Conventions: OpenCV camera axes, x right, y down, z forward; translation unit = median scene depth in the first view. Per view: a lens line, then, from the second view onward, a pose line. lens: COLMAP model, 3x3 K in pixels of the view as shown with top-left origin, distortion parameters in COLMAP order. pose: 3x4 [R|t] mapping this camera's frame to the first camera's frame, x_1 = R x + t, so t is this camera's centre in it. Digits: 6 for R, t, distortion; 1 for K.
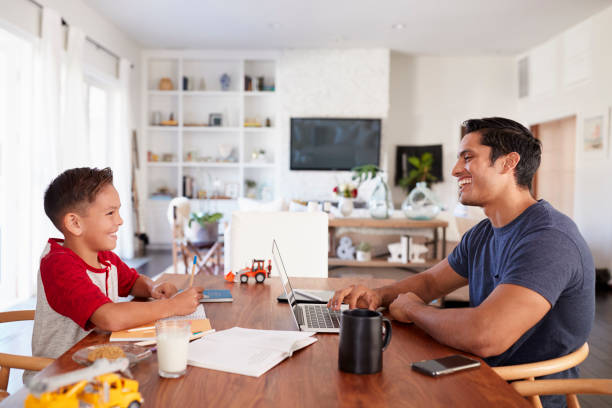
lens RADIAL K [[605.1, 0, 294.7], [0, 605.1, 199.6], [0, 0, 1]] dist [-0.013163, -0.009235]
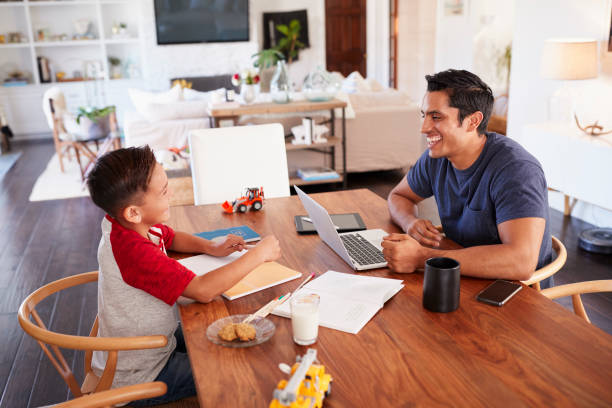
lens RADIAL K [[605.1, 0, 294.7], [0, 605.1, 199.6], [0, 0, 1]] dist [-0.013163, -0.009235]
pose [[0.960963, -0.118875, 0.249839, -0.100668], [0.055525, 0.967483, 0.246767, -0.054541], [-0.271050, -0.223262, 0.936315, -0.004191]]
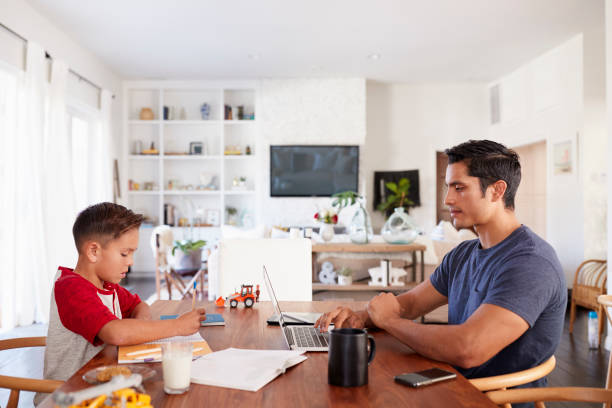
lens RADIAL K [[605.1, 0, 294.7], [0, 605.1, 199.6], [0, 0, 1]] dist [-0.013163, -0.009235]
pose [[0.999268, -0.013951, 0.035618, -0.004967], [0.015438, 0.999006, -0.041815, -0.001483], [-0.034999, 0.042334, 0.998490, -0.022970]]
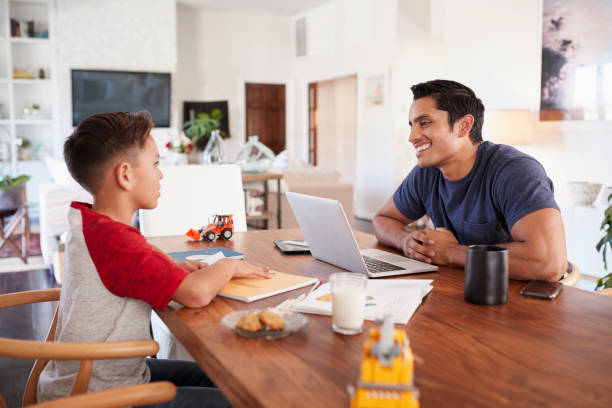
lens RADIAL K [[605.1, 0, 294.7], [0, 605.1, 199.6], [0, 0, 1]] dist [-0.013163, -0.009235]
pose [[0.907320, -0.057570, 0.416481, -0.135632], [0.029376, 0.996841, 0.073797, 0.004192], [-0.419414, -0.054723, 0.906144, 0.044591]]
